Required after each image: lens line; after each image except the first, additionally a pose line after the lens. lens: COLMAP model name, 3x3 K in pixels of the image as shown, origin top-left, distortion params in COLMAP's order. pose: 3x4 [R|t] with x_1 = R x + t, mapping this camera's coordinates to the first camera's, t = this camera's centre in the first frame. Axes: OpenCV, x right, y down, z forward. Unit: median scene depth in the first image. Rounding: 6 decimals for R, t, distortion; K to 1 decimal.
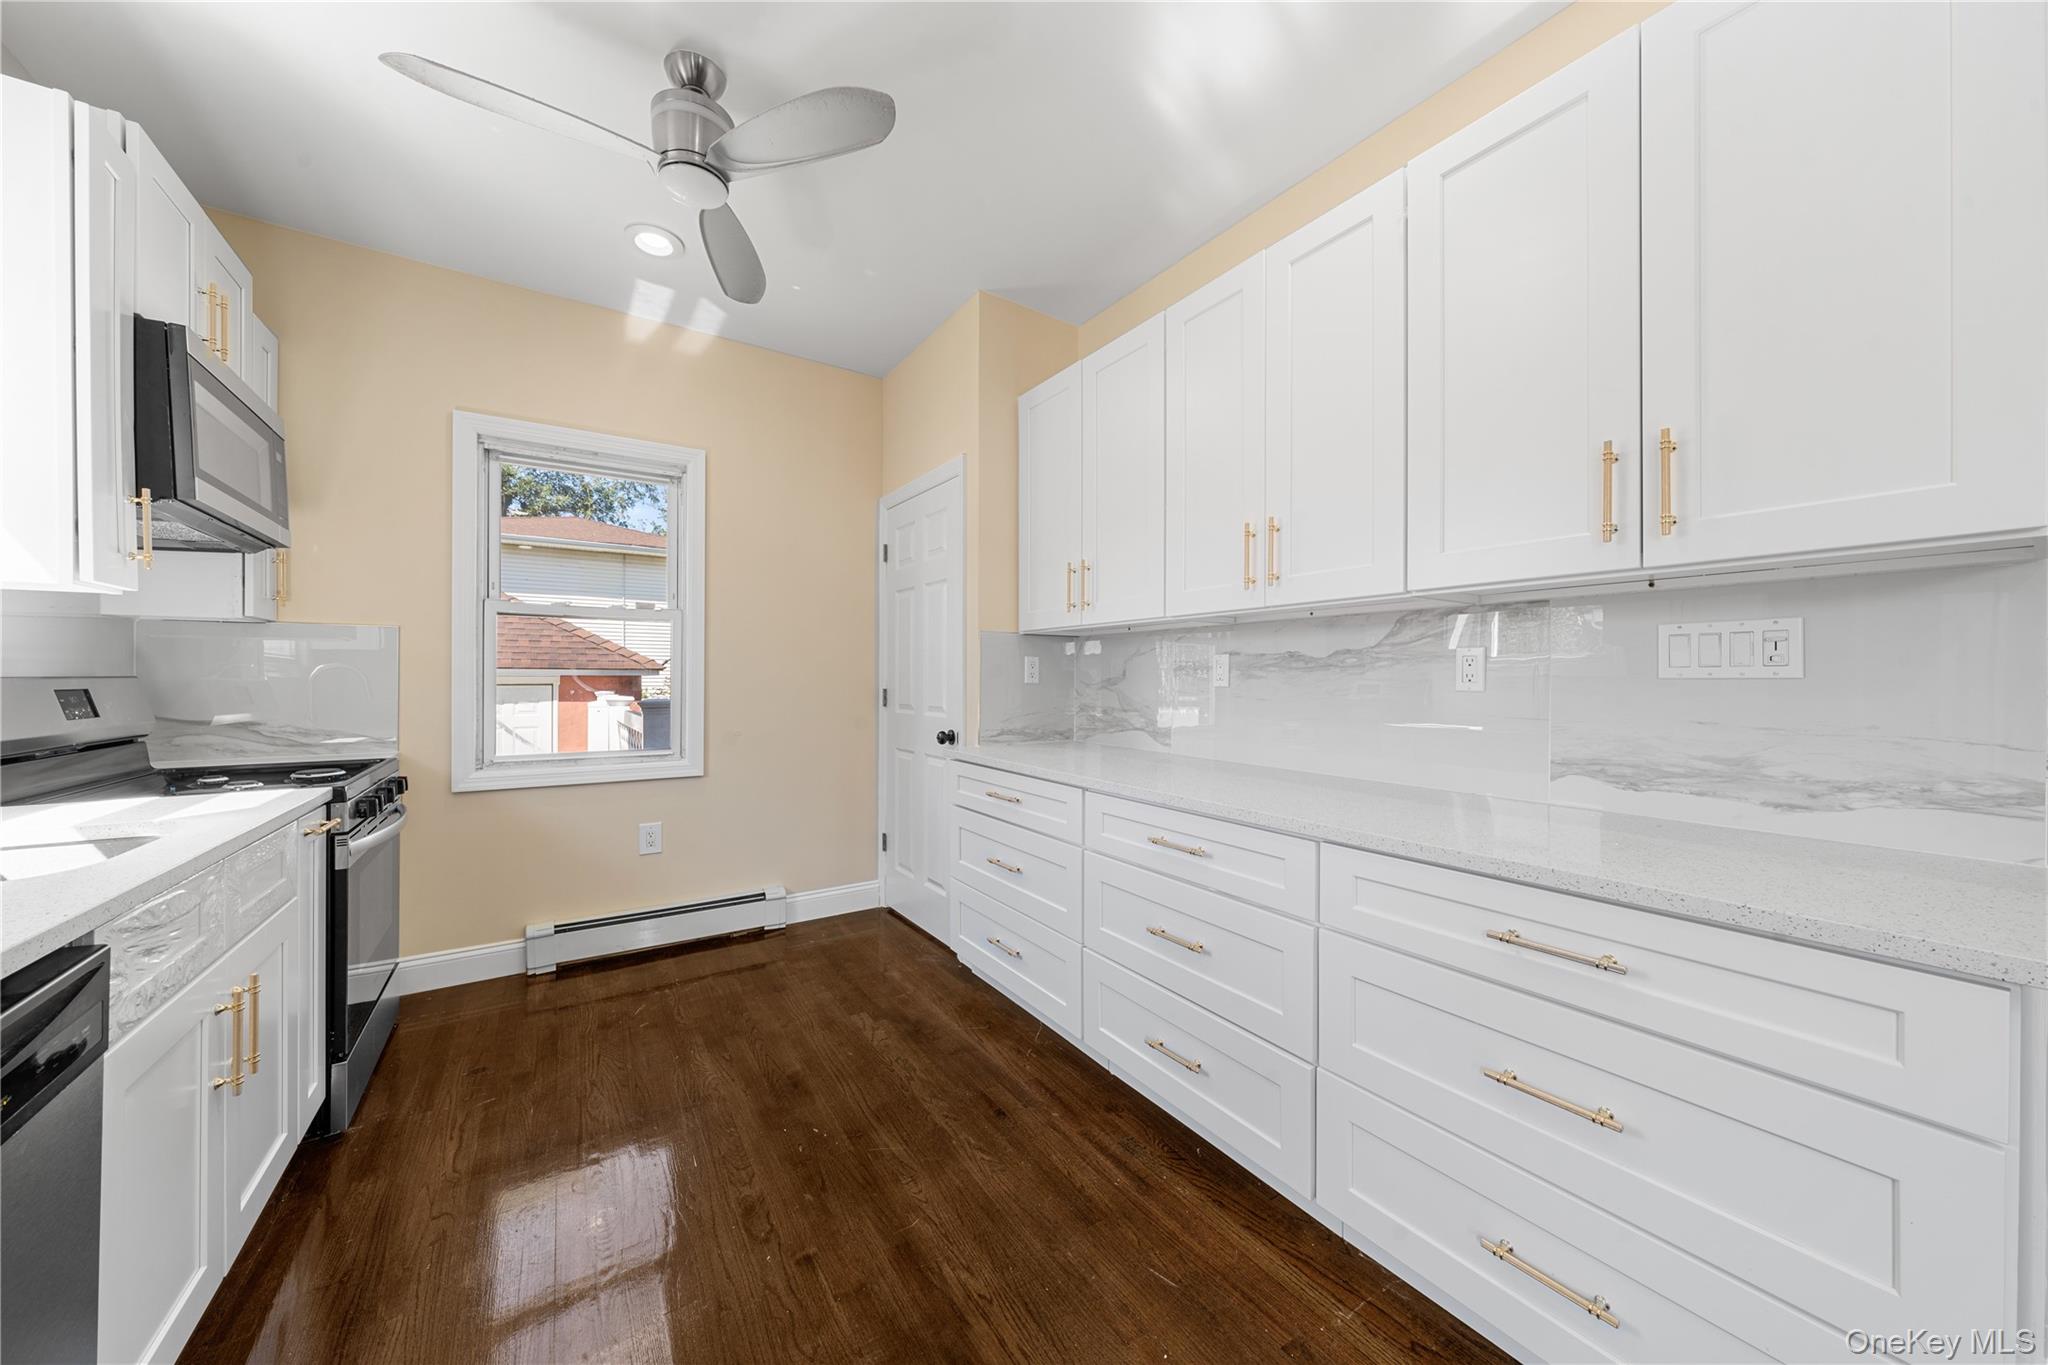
lens RADIAL K [[711.7, 0, 1033.2], [0, 711.7, 678.5], [0, 0, 1]] dist [-0.000036, -0.000054]
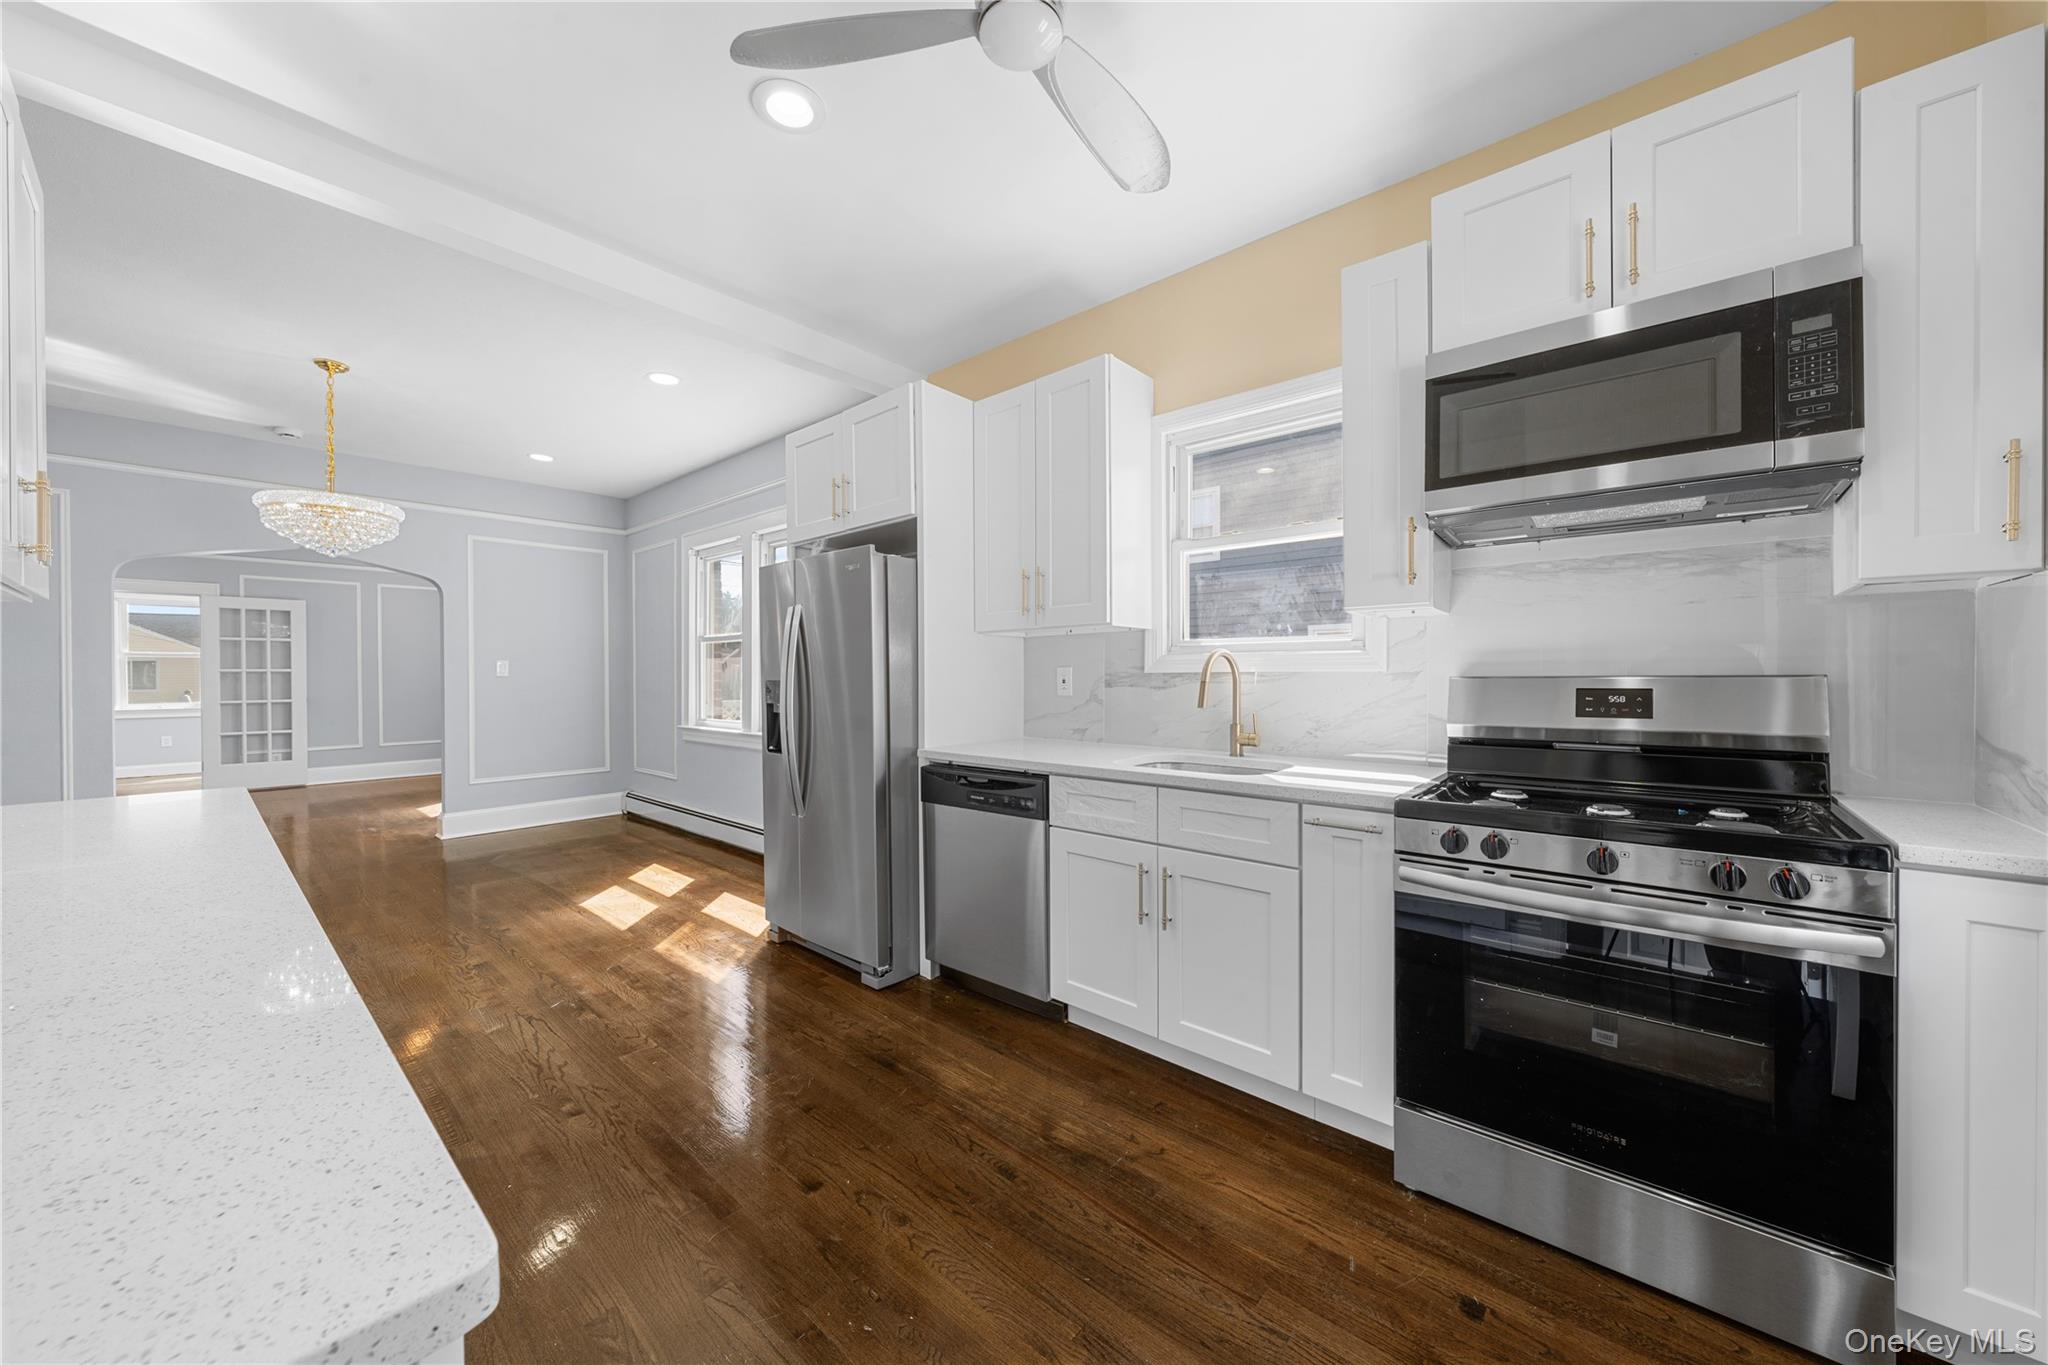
lens RADIAL K [[735.2, 0, 1024.0], [0, 735.2, 682.5], [0, 0, 1]] dist [-0.000064, -0.000125]
pose [[-0.968768, 0.002273, -0.247959, -0.212743], [-0.000296, 0.999947, 0.010323, -0.003511], [0.247970, 0.010074, -0.968715, 1.327777]]
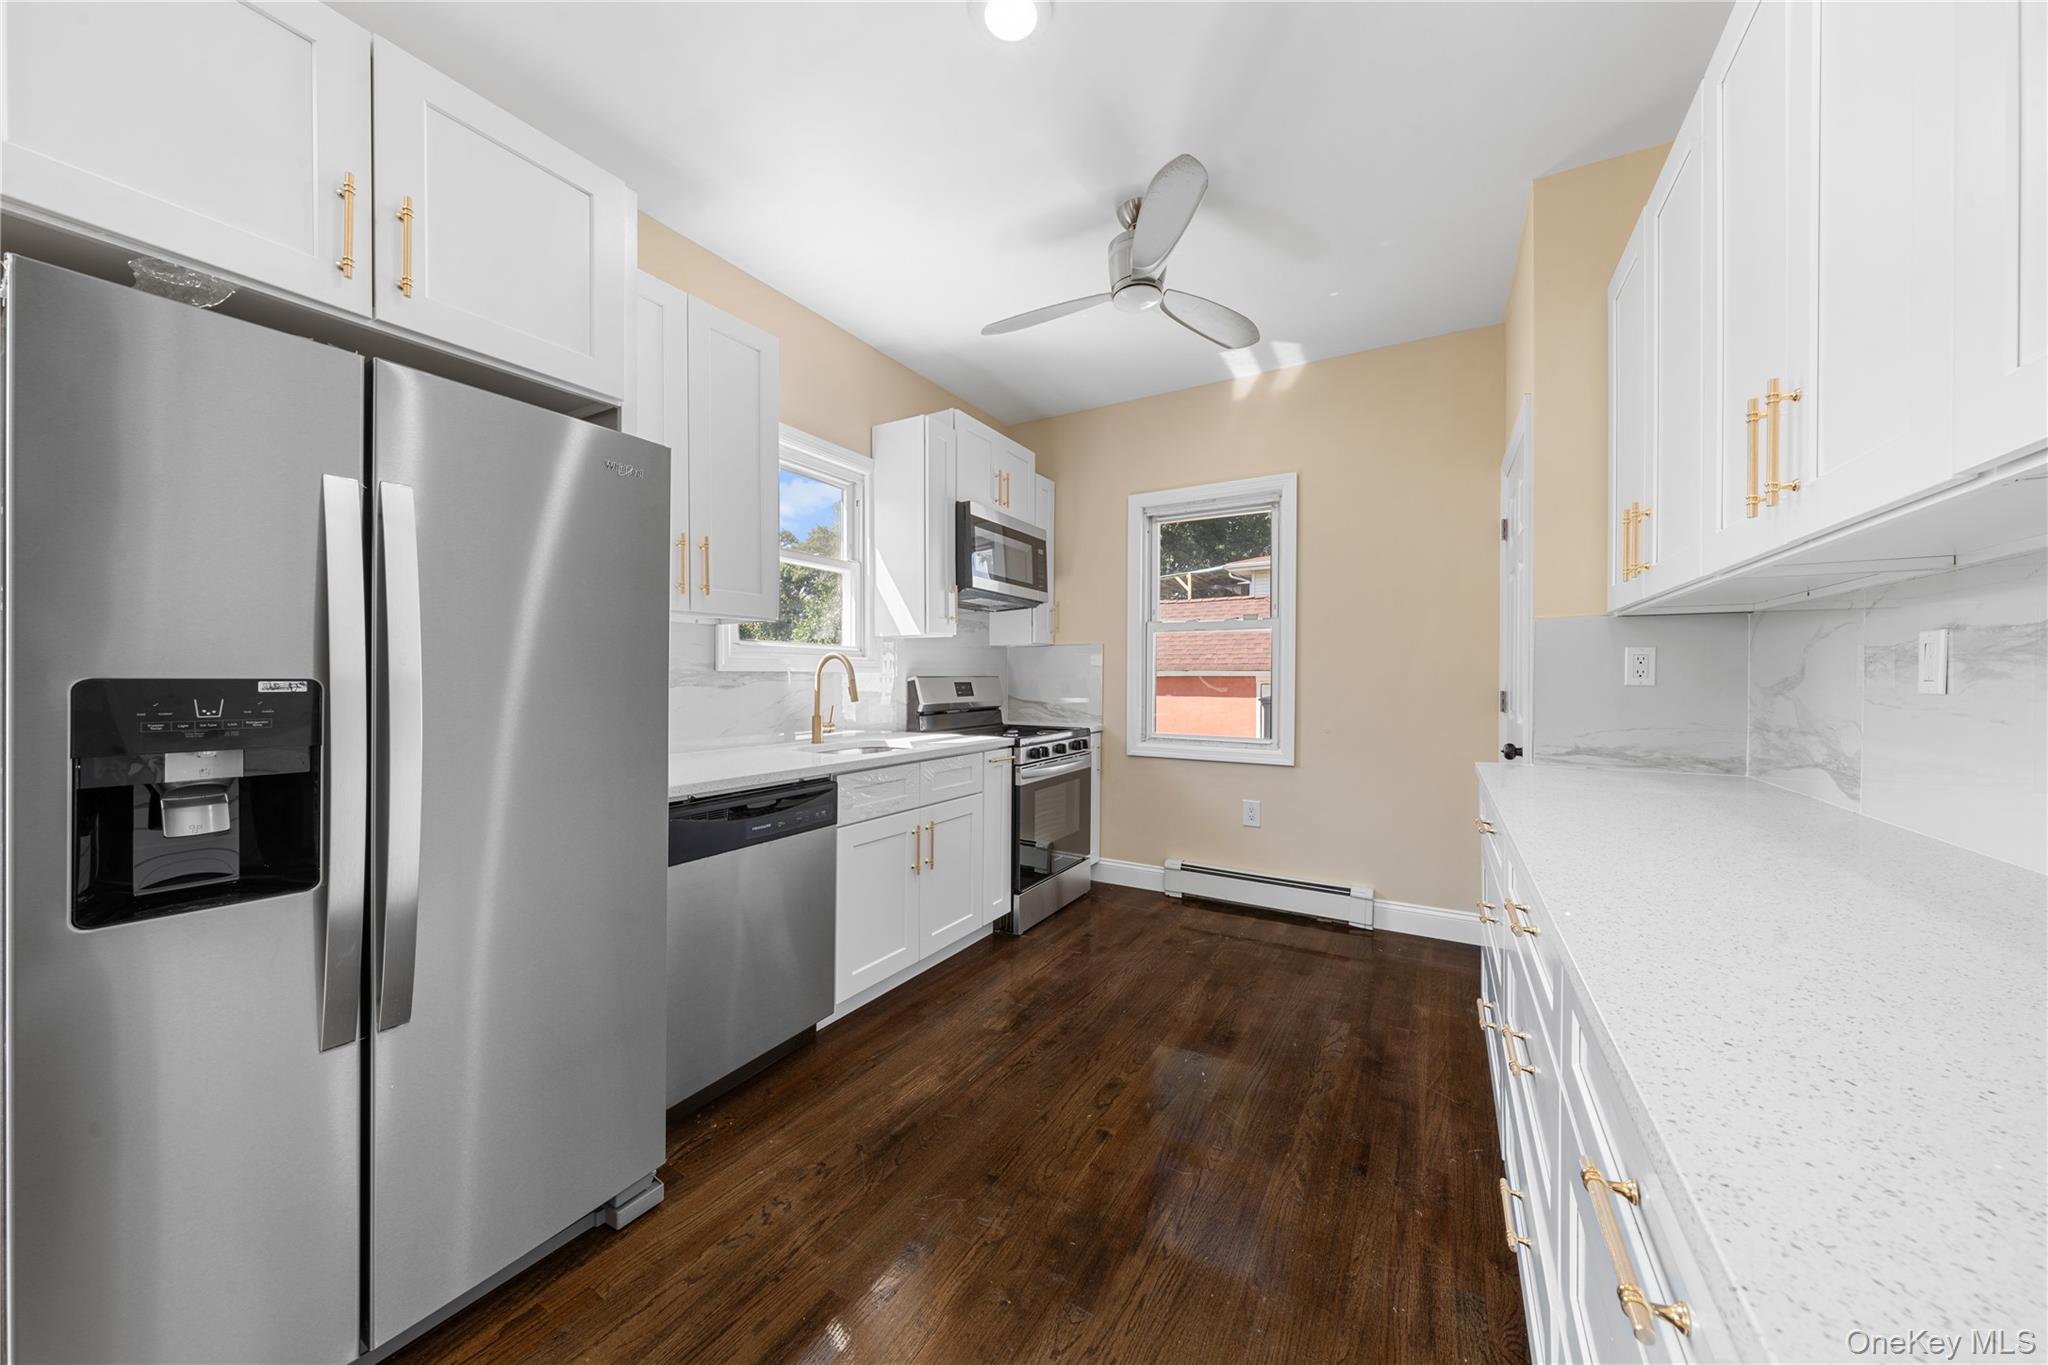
lens RADIAL K [[702.2, 0, 1024.0], [0, 702.2, 682.5], [0, 0, 1]] dist [0.000375, -0.000115]
pose [[0.430411, 0.005844, -0.902614, 0.446792], [-0.003736, 0.999982, 0.004692, 0.003655], [0.902626, 0.001353, 0.430425, 0.197894]]
